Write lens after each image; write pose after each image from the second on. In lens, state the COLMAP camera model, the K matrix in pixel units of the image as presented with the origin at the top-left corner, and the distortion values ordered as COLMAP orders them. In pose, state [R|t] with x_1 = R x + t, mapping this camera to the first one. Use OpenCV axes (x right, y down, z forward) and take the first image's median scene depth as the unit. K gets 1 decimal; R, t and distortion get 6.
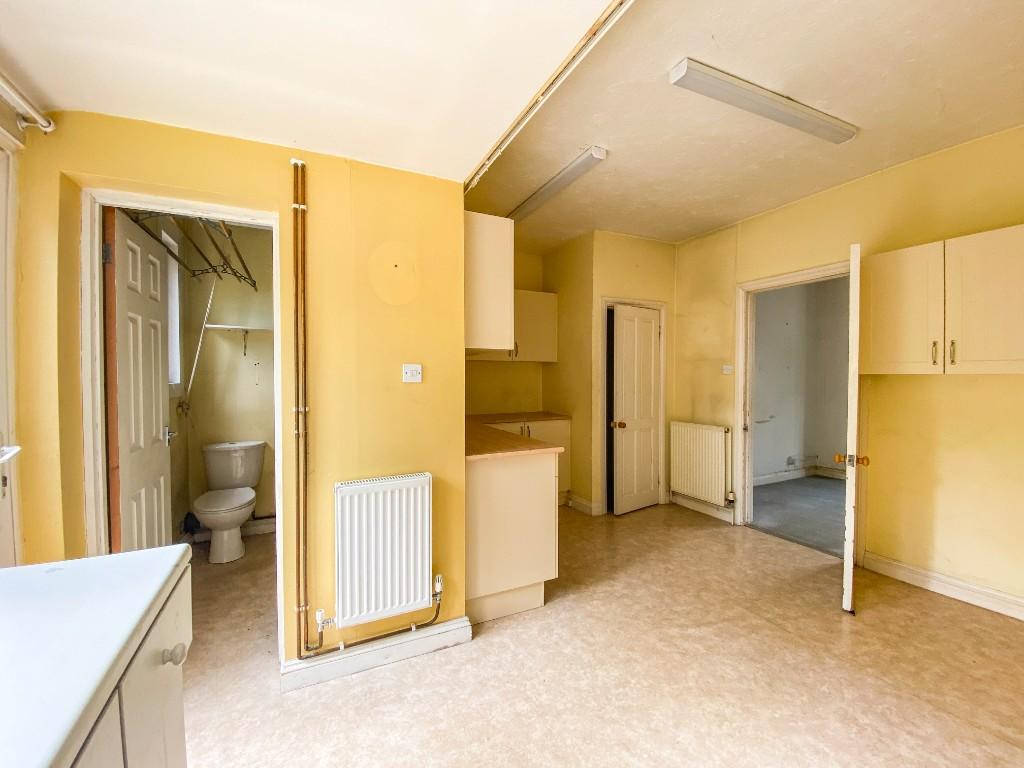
lens RADIAL K [[415.6, 0, 518.4], [0, 415.6, 381.2], [0, 0, 1]] dist [0.002183, -0.002636]
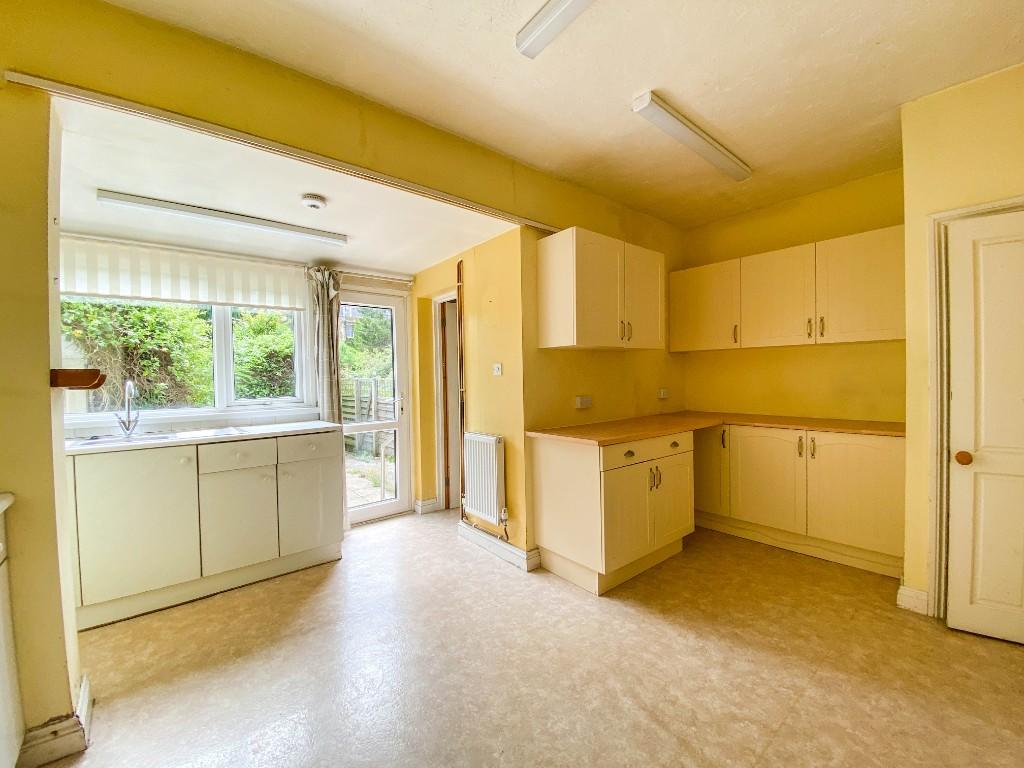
lens RADIAL K [[415.6, 0, 513.6], [0, 415.6, 381.2], [0, 0, 1]] dist [0.002183, -0.002636]
pose [[0.240914, 0.004031, -0.970538, 1.153784], [0.001571, 0.999988, 0.004543, 0.015529], [0.970545, -0.002619, 0.240905, 0.649296]]
